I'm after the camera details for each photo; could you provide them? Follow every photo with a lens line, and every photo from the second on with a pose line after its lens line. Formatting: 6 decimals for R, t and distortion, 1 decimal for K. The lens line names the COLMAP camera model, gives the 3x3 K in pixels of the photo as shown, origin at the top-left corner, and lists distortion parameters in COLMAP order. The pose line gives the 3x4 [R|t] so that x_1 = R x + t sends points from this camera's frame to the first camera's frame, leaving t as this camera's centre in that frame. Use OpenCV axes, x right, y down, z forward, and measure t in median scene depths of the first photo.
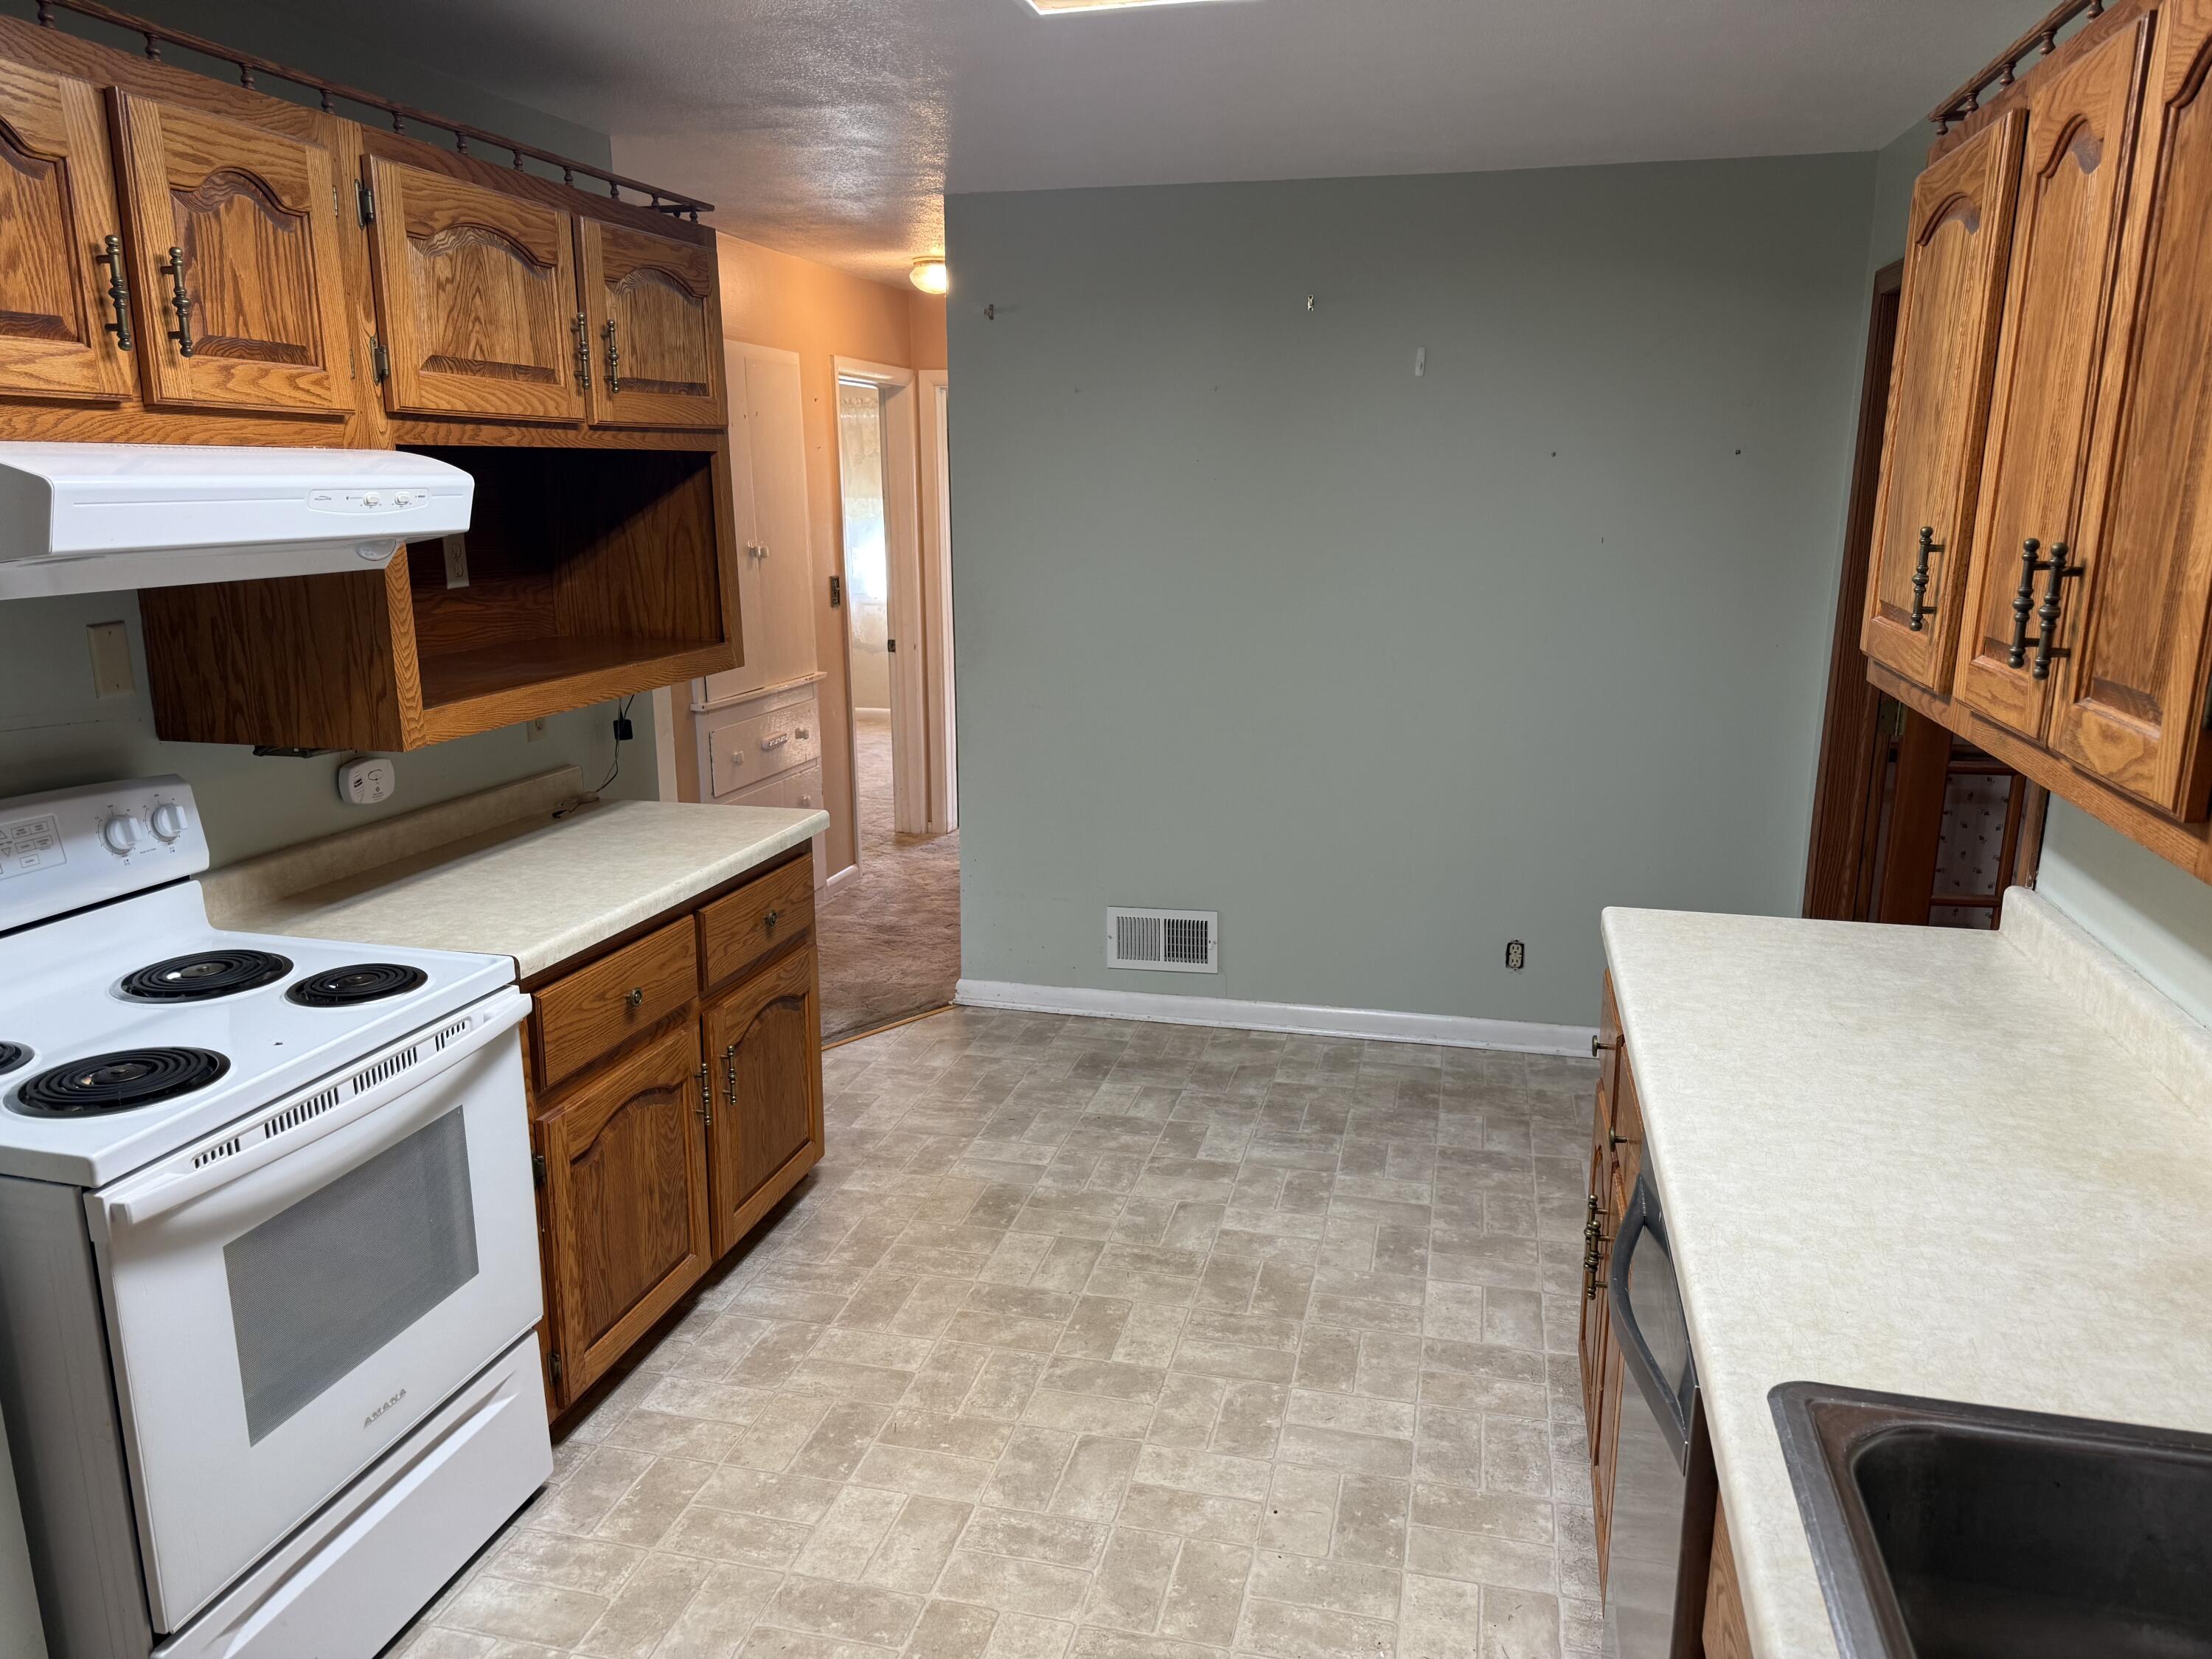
lens RADIAL K [[1565.0, 0, 1126.1], [0, 1565.0, 827.6], [0, 0, 1]] dist [0.054630, -0.054953]
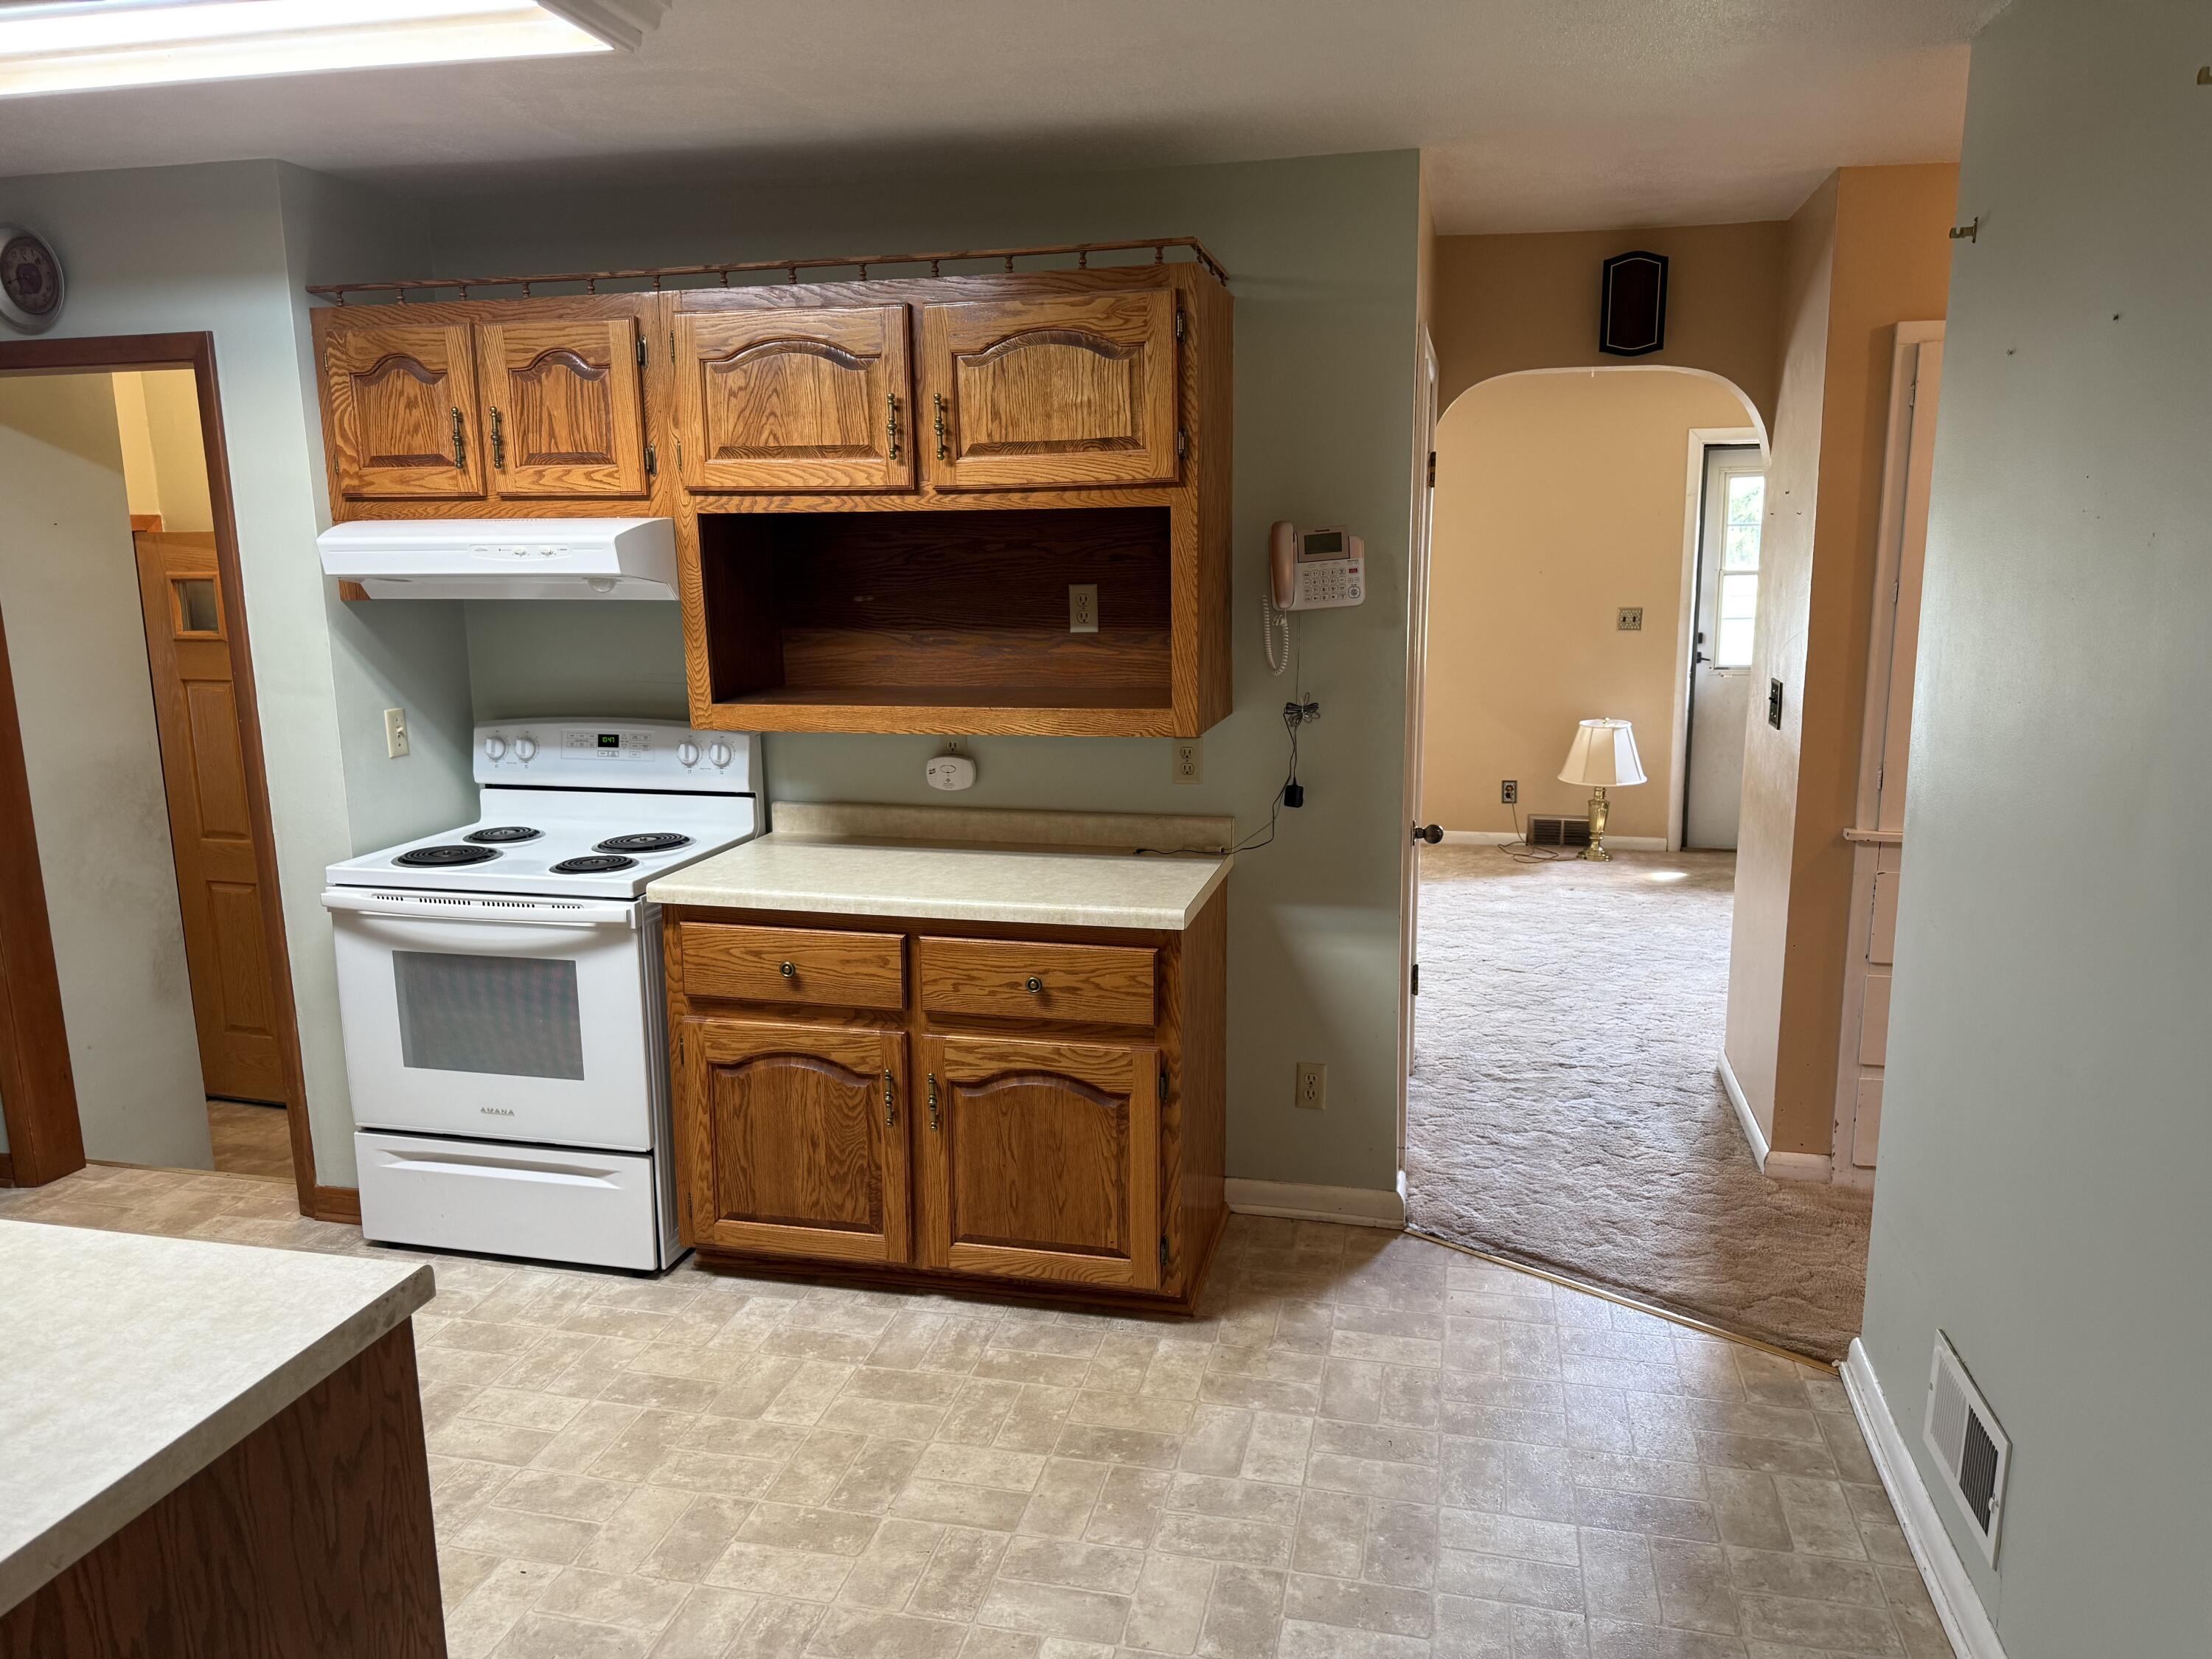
lens RADIAL K [[1565.0, 0, 1121.8], [0, 1565.0, 839.4], [0, 0, 1]] dist [0.054630, -0.054953]
pose [[0.004897, 0.189880, -0.981795, 0.867112], [-0.212590, 0.959561, 0.184520, -0.270041], [0.977129, 0.207816, 0.045065, 1.219516]]
